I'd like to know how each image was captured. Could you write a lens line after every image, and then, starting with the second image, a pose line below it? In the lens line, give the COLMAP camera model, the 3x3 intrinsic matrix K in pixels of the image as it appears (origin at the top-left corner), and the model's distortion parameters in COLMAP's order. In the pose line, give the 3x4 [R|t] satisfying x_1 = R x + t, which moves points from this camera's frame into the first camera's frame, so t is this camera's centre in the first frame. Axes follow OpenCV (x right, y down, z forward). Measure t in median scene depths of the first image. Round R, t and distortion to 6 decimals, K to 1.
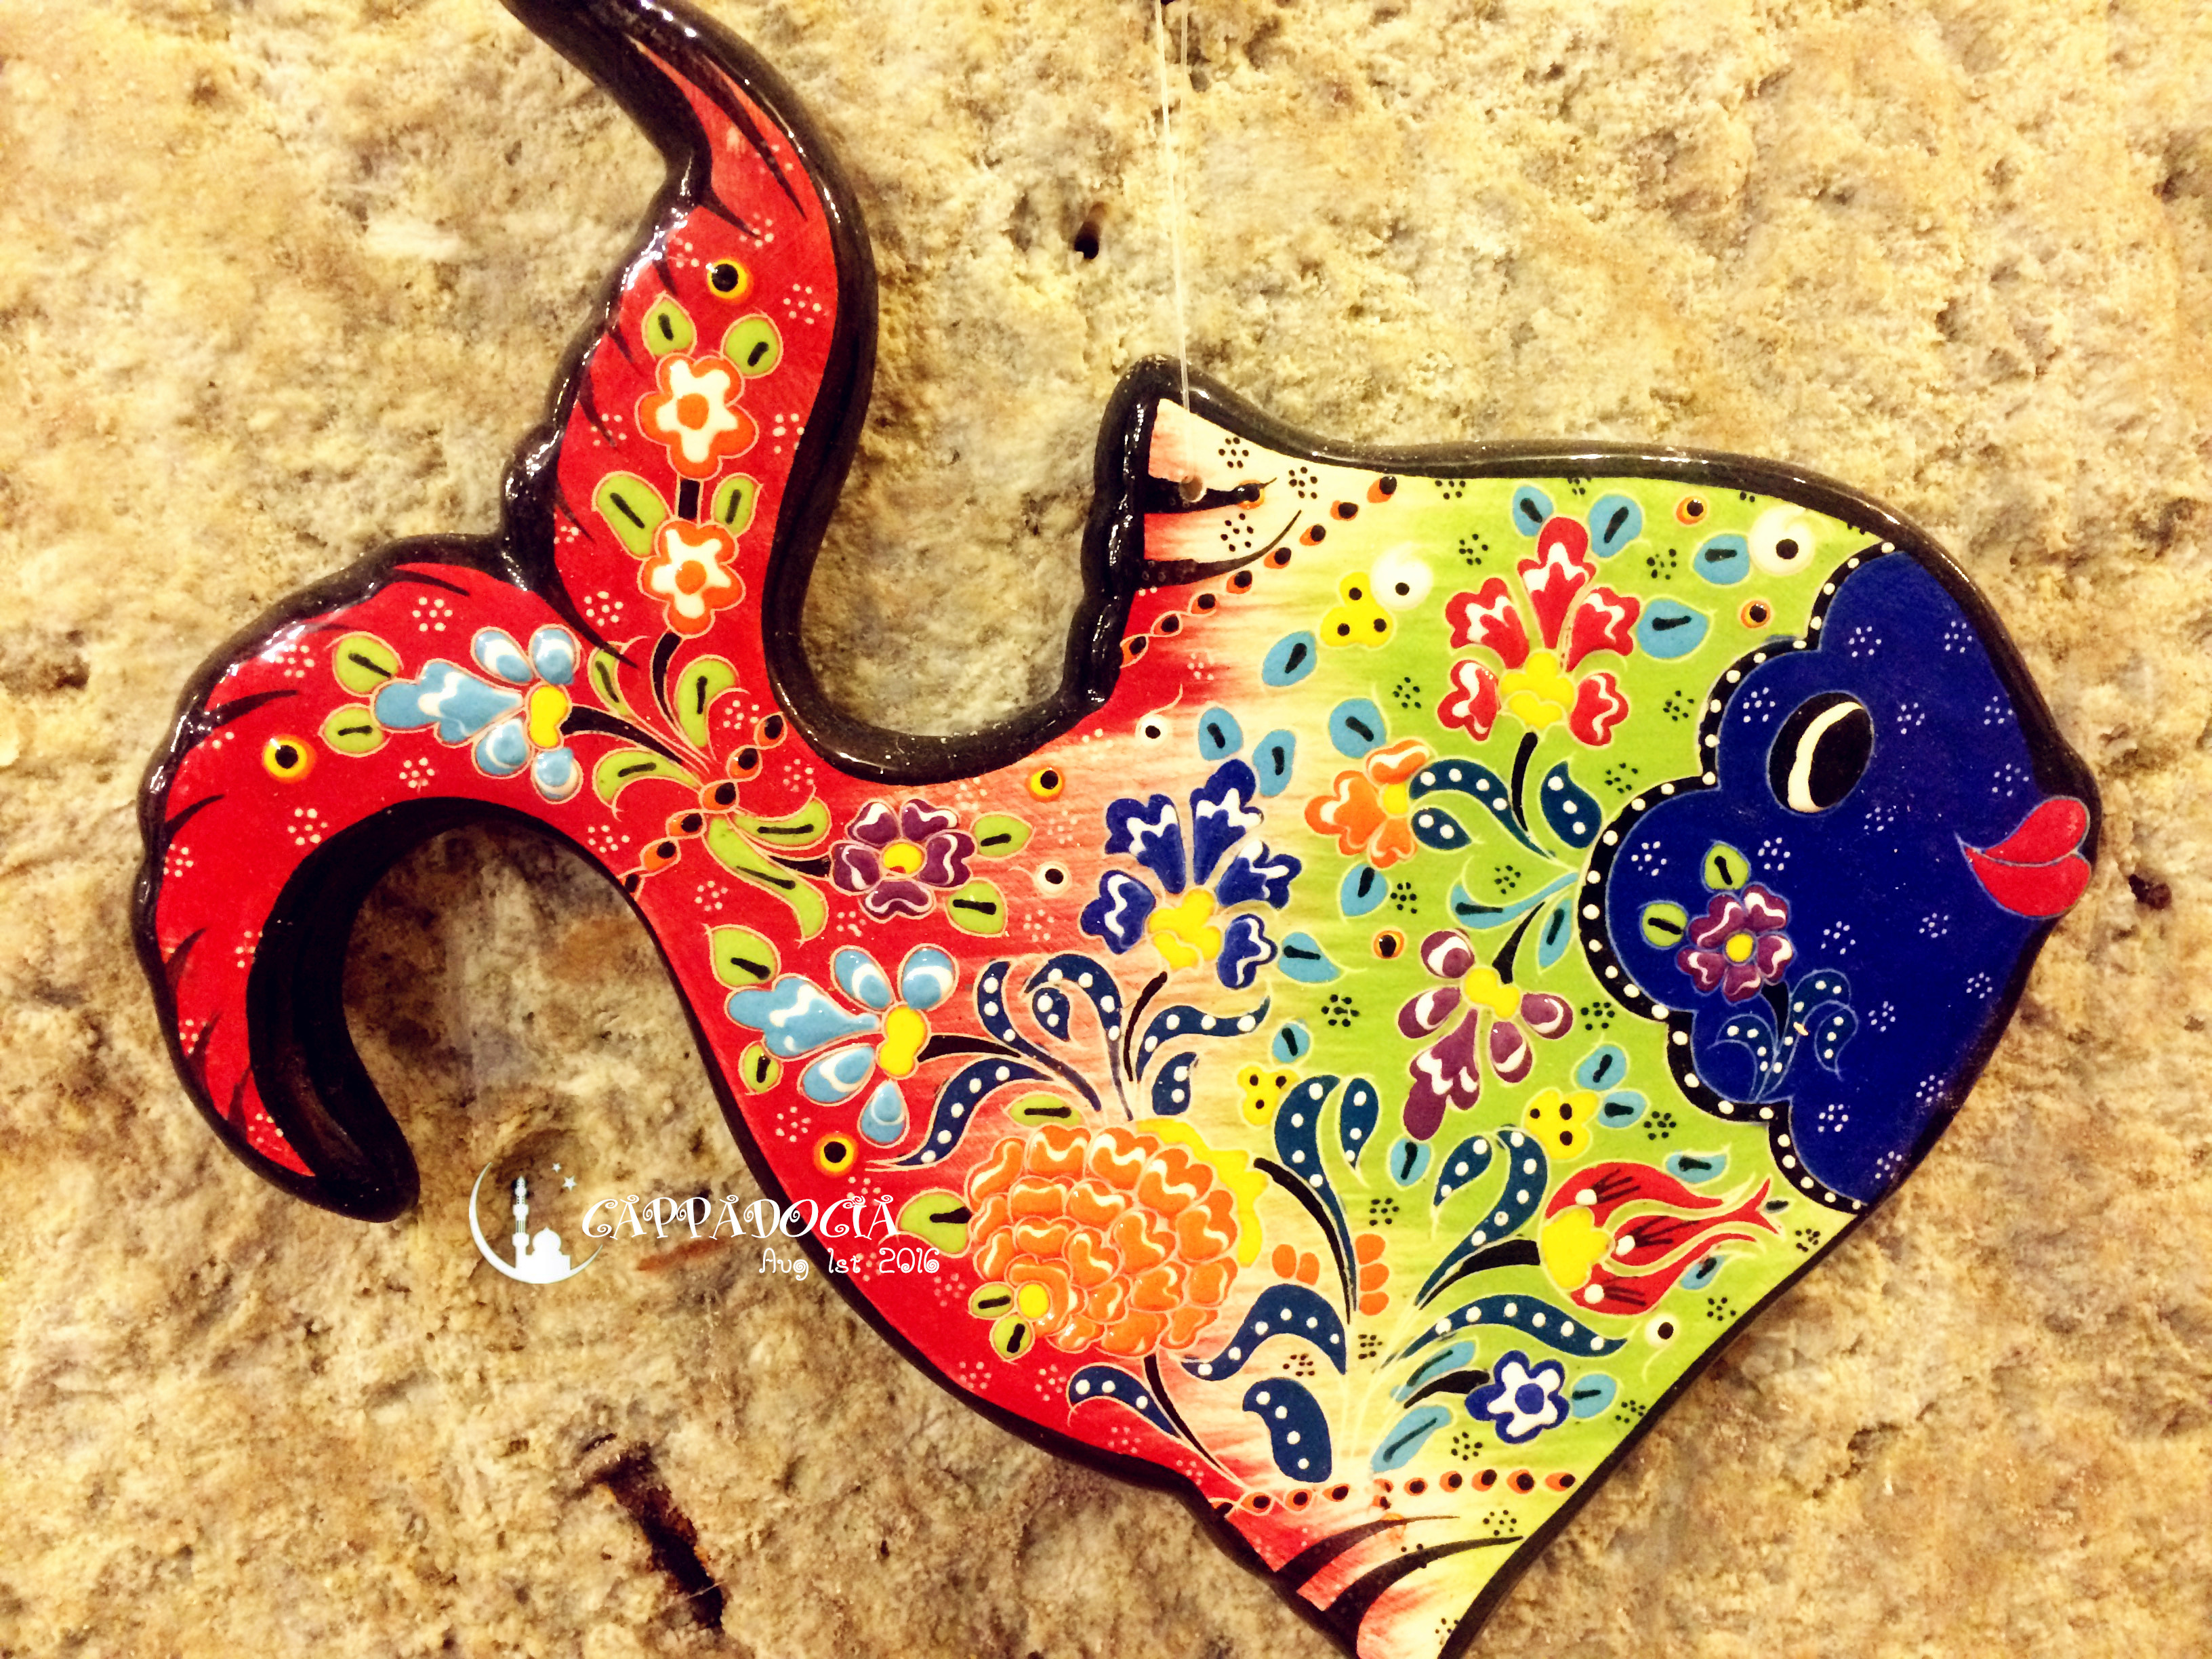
lens RADIAL K [[1928.6, 0, 1069.3], [0, 1928.6, 809.3], [0, 0, 1]] dist [0.091882, -0.138600]
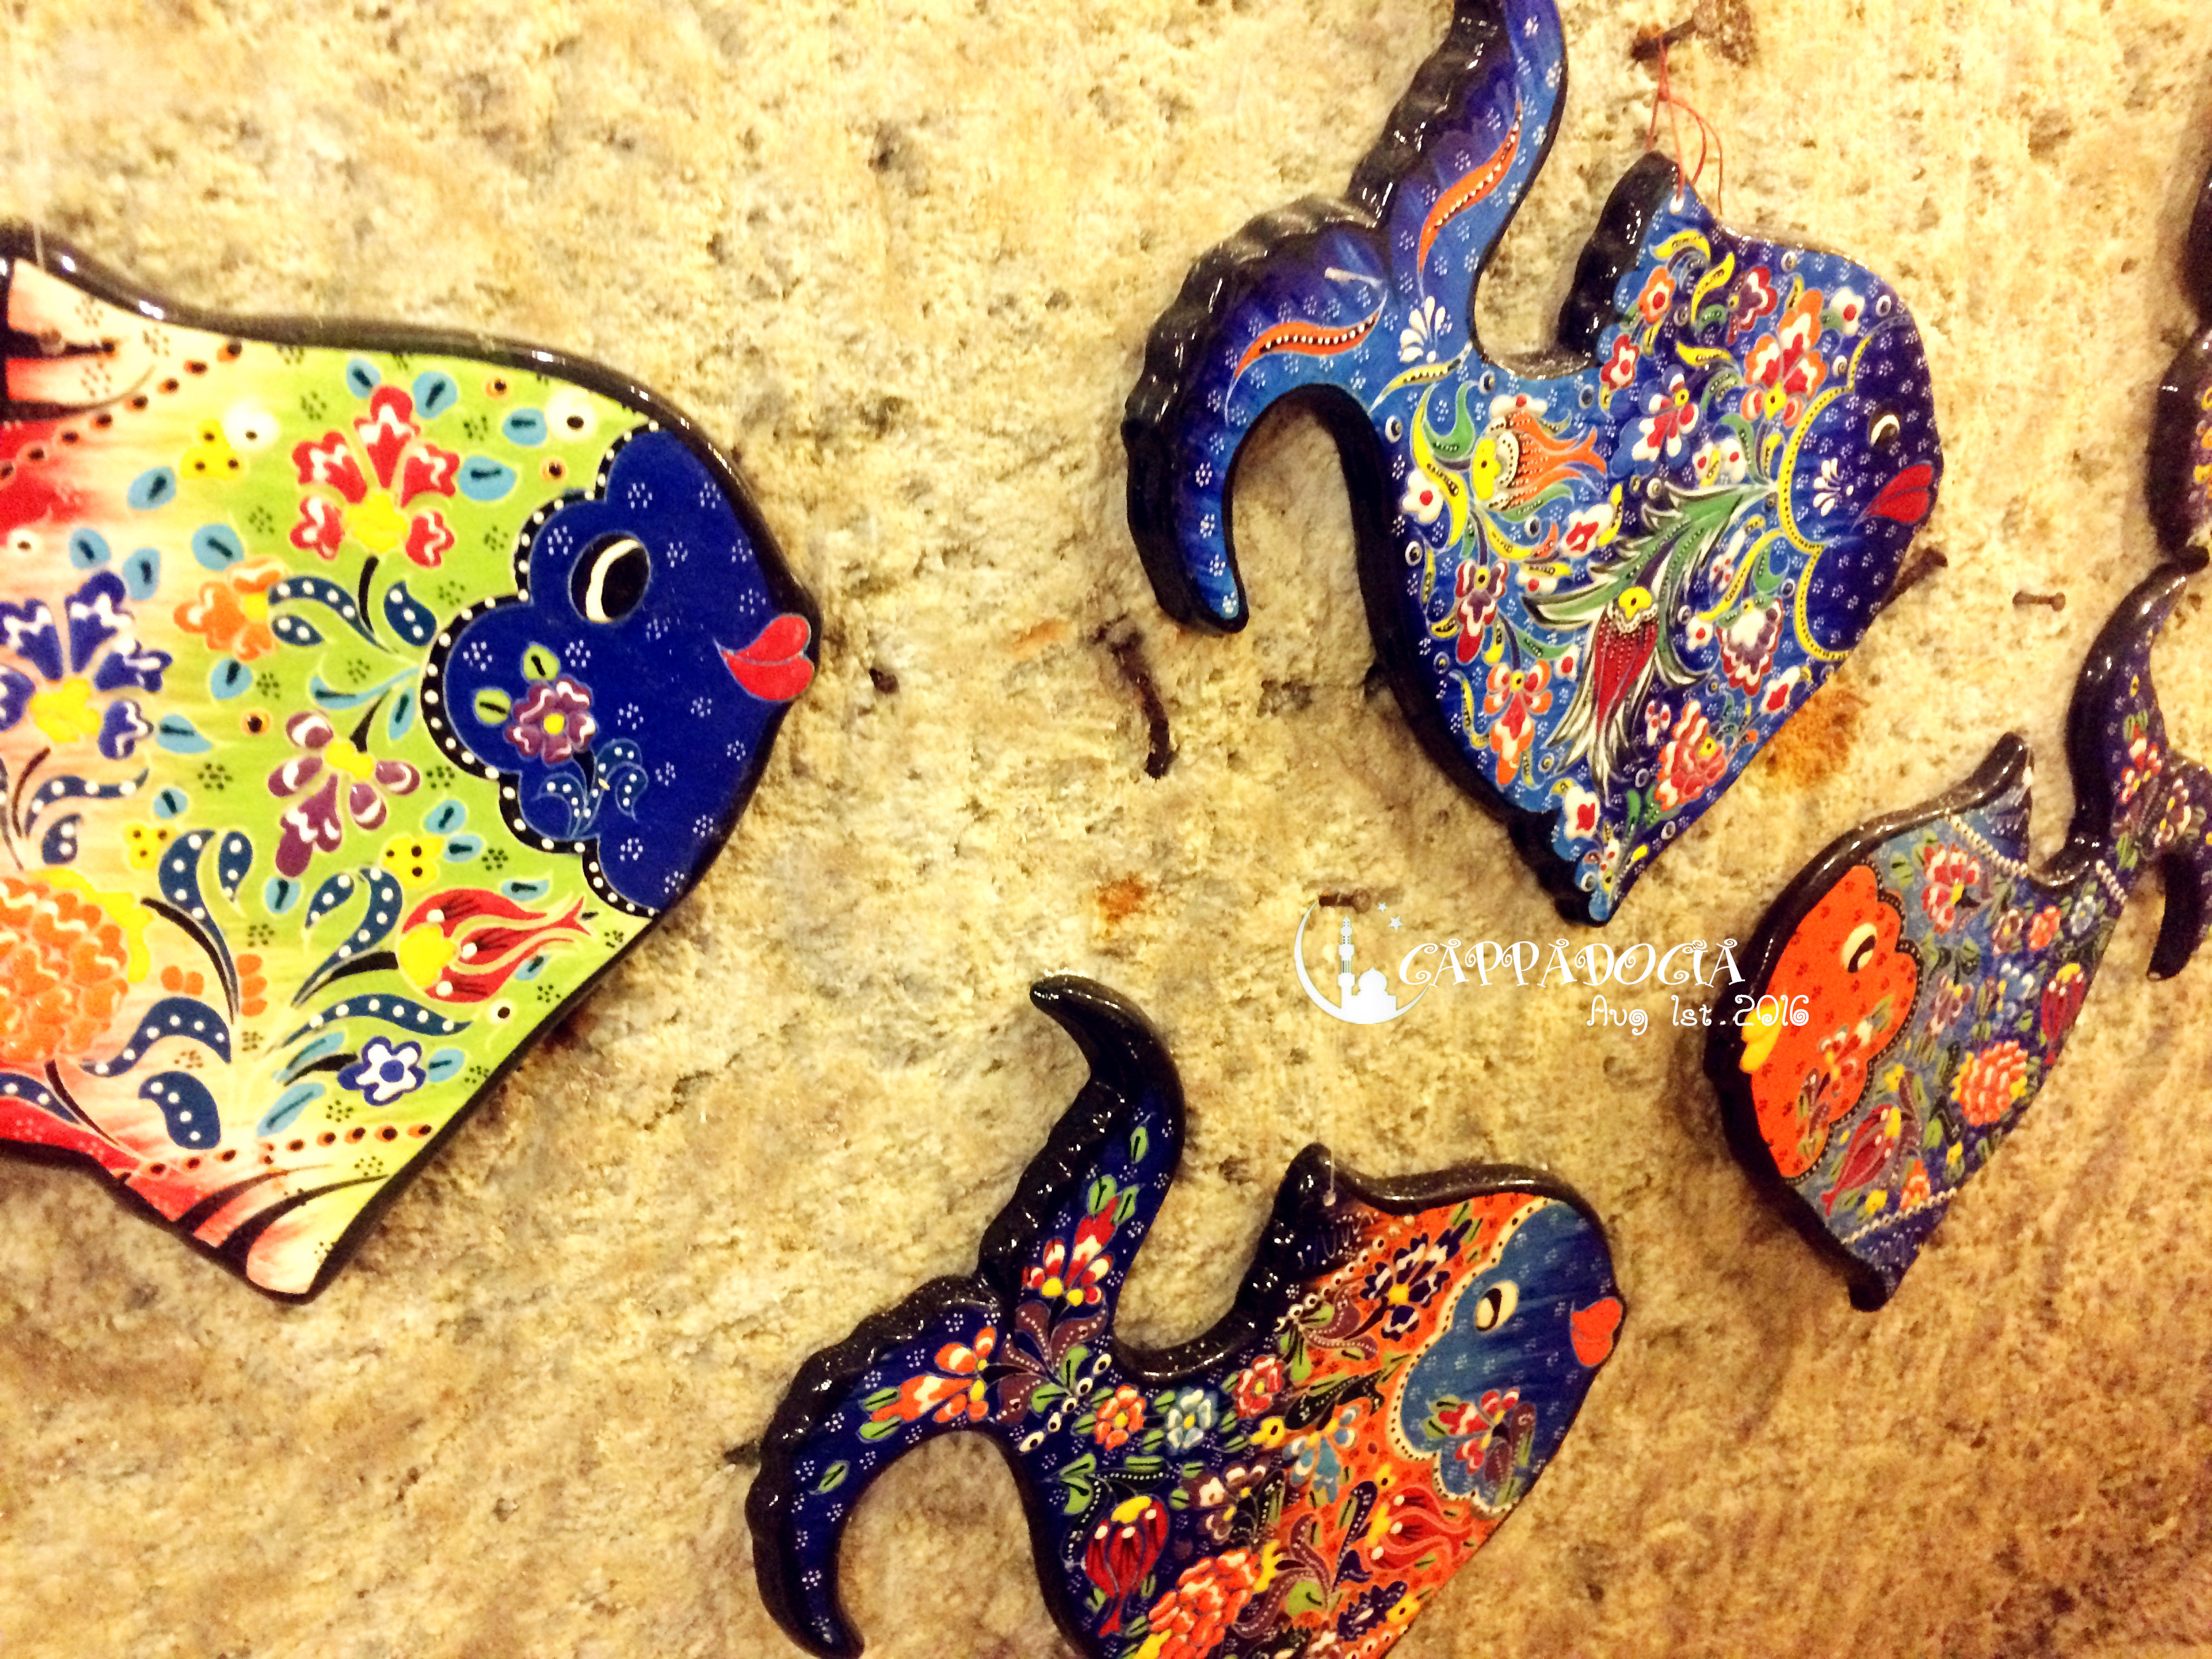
lens RADIAL K [[1928.6, 0, 1069.3], [0, 1928.6, 809.3], [0, 0, 1]] dist [0.091882, -0.138600]
pose [[0.914920, -0.020465, 0.403116, 0.133201], [-0.031830, 0.991945, 0.122602, -0.044053], [-0.402378, -0.125003, 0.906899, -0.341197]]
